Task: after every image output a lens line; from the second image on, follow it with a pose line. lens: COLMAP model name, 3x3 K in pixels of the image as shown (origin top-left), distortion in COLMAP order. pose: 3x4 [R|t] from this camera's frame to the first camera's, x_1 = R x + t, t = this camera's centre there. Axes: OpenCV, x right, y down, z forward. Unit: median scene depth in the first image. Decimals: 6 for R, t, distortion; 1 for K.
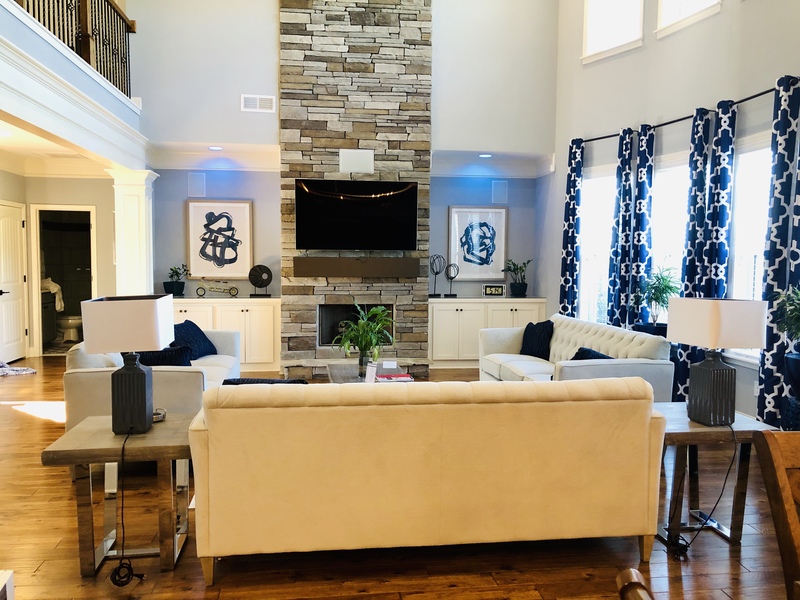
lens RADIAL K [[654.5, 0, 402.6], [0, 654.5, 308.6], [0, 0, 1]] dist [0.069971, -0.070176]
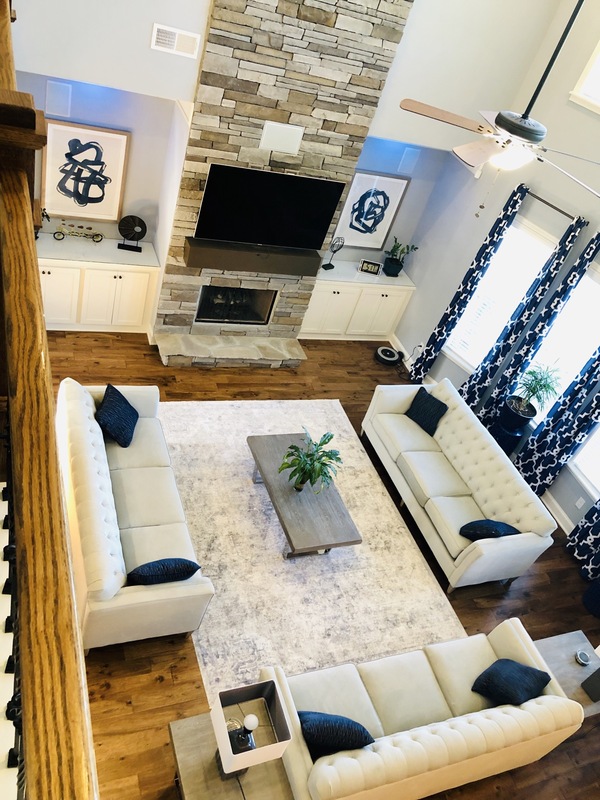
lens RADIAL K [[654.5, 0, 301.0], [0, 654.5, 408.0], [0, 0, 1]] dist [0.069971, -0.070176]
pose [[0.942541, 0.073562, 0.325892, -0.286472], [-0.254811, 0.789166, 0.558828, -0.419851], [-0.216074, -0.609759, 0.762565, 0.164918]]
